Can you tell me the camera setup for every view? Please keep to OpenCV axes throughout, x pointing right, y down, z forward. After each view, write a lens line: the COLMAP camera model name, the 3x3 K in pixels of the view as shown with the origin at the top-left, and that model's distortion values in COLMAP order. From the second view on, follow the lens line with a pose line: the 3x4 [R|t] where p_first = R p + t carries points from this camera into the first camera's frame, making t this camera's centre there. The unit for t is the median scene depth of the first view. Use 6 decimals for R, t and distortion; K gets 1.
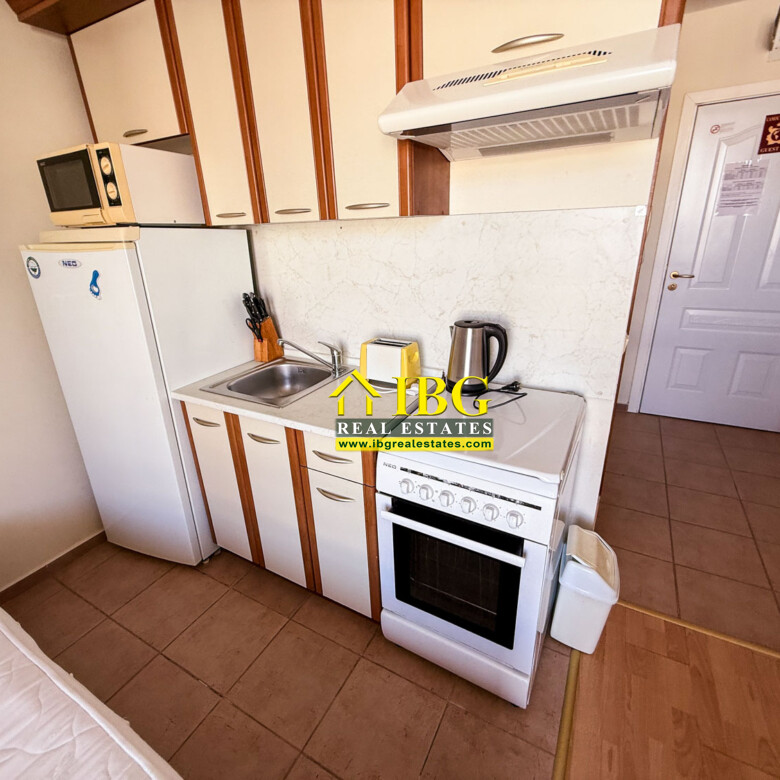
lens RADIAL K [[421.9, 0, 388.5], [0, 421.9, 390.5], [0, 0, 1]] dist [0.001756, -0.000623]
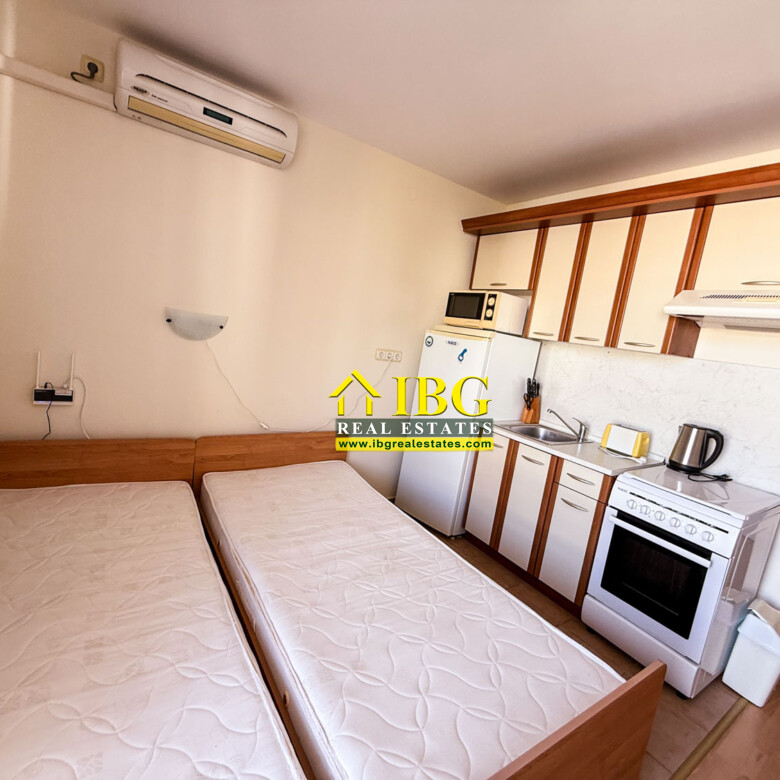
lens RADIAL K [[421.9, 0, 383.4], [0, 421.9, 388.4], [0, 0, 1]] dist [0.001756, -0.000623]
pose [[0.874381, 0.225701, -0.429554, -0.159963], [-0.324511, 0.930143, -0.171834, 0.324211], [0.360763, 0.289643, 0.886542, -0.756524]]
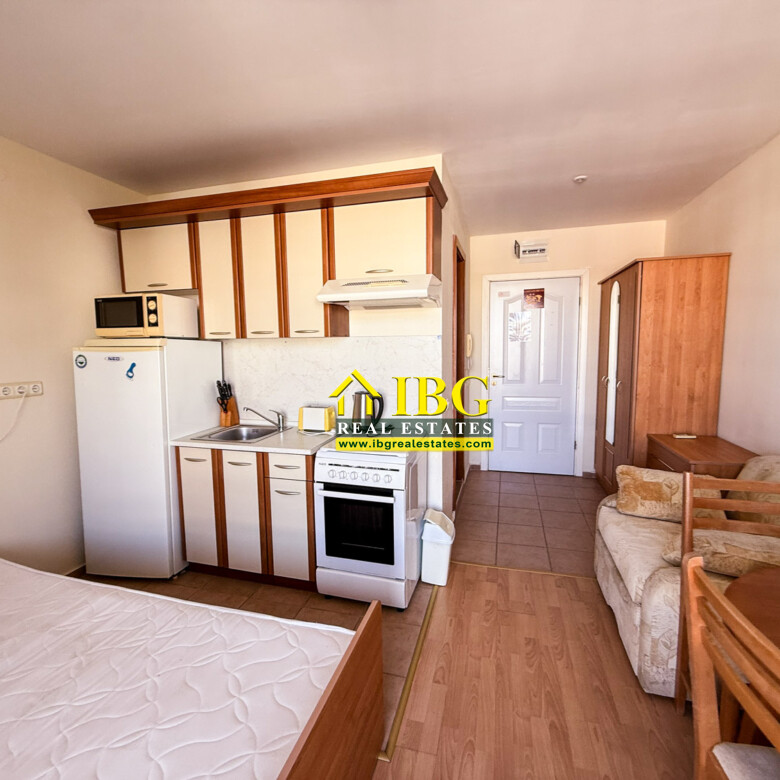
lens RADIAL K [[421.9, 0, 392.5], [0, 421.9, 389.4], [0, 0, 1]] dist [0.001756, -0.000623]
pose [[0.971989, -0.002297, 0.235014, -0.107540], [0.064061, 0.964679, -0.255521, 0.288236], [-0.226126, 0.263419, 0.937804, -0.708903]]
